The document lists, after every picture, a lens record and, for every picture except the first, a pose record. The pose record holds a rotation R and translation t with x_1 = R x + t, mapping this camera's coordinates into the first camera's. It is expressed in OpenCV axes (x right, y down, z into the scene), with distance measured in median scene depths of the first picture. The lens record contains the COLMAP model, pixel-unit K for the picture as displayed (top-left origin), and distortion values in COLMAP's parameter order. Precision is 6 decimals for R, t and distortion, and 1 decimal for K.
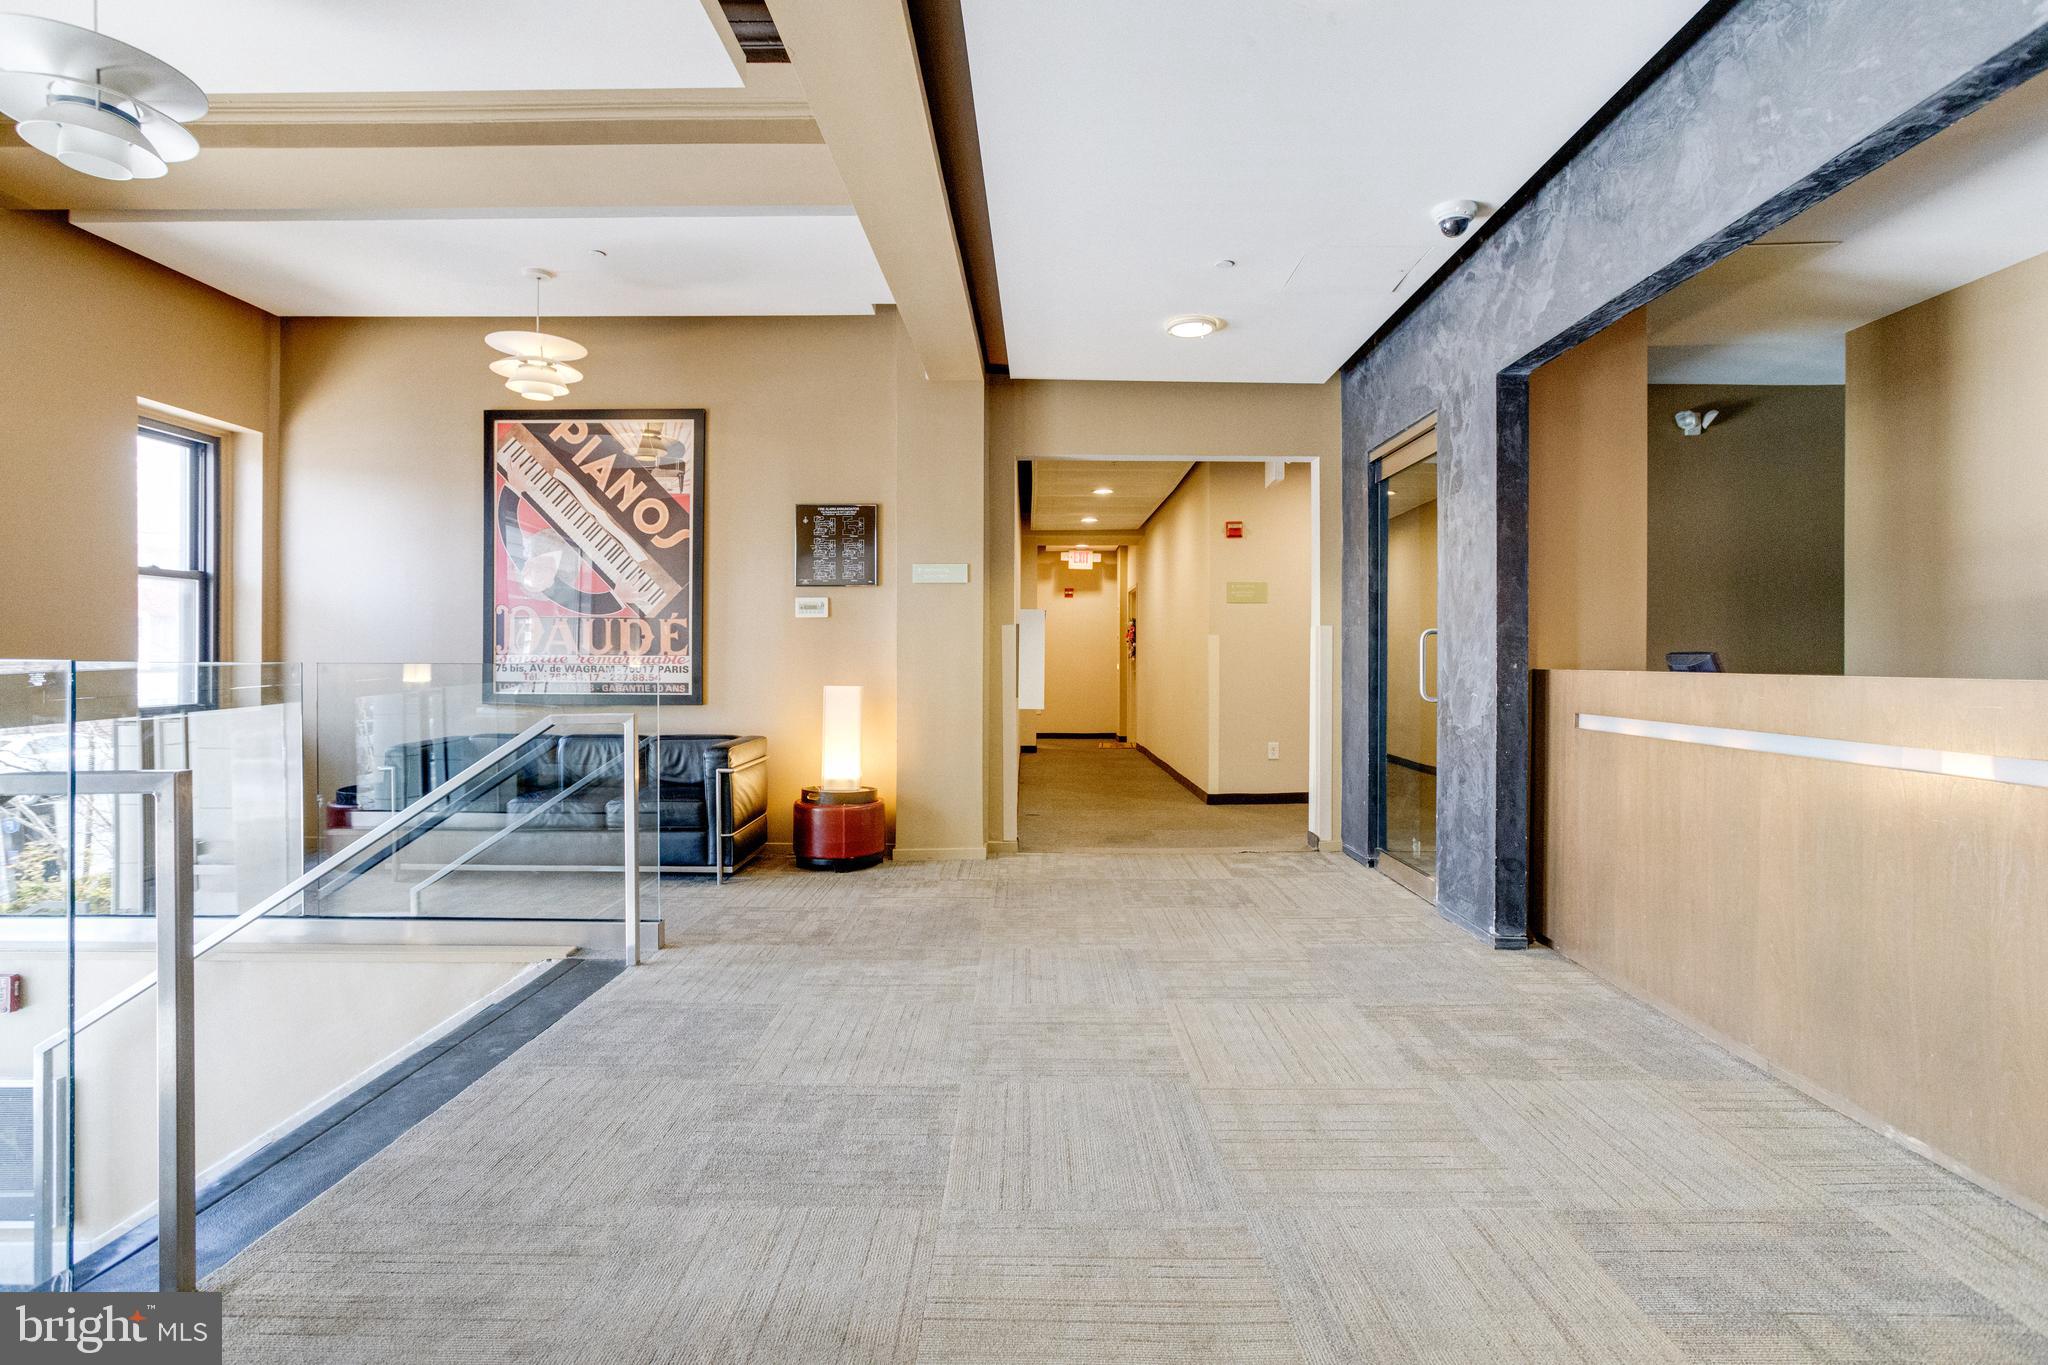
lens RADIAL K [[988.8, 0, 1011.9], [0, 988.8, 654.4], [0, 0, 1]] dist [-0.025955, 0.005415]
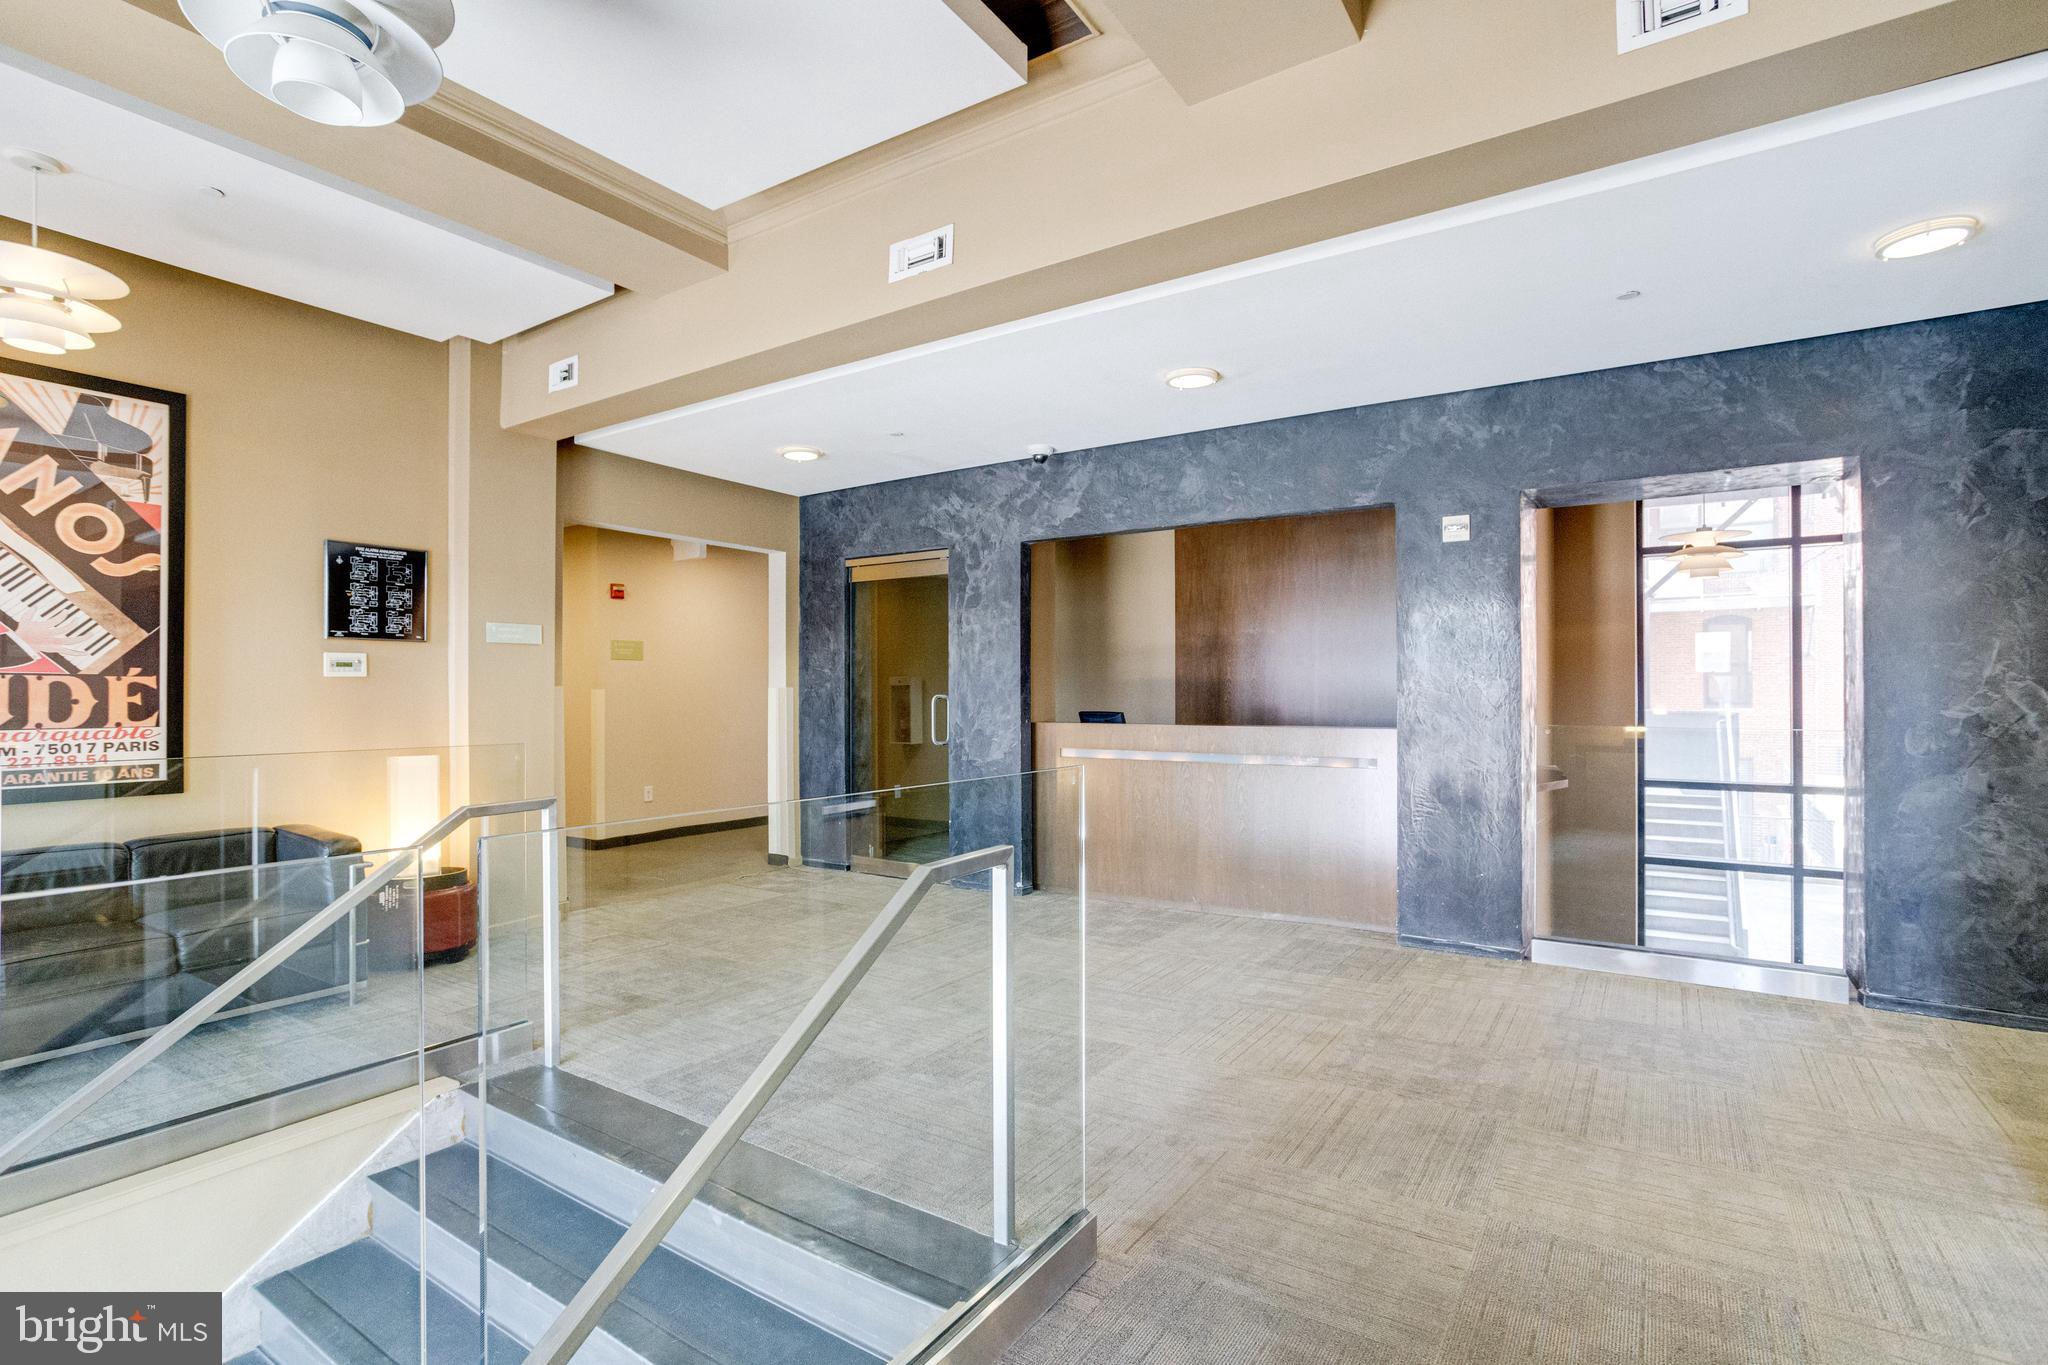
lens RADIAL K [[988.8, 0, 1009.7], [0, 988.8, 684.4], [0, 0, 1]] dist [-0.025955, 0.005415]
pose [[0.545907, 0.005053, 0.837831, -0.588451], [-0.000479, 0.999984, -0.005719, -0.026511], [-0.837846, 0.002721, 0.545900, 0.078380]]
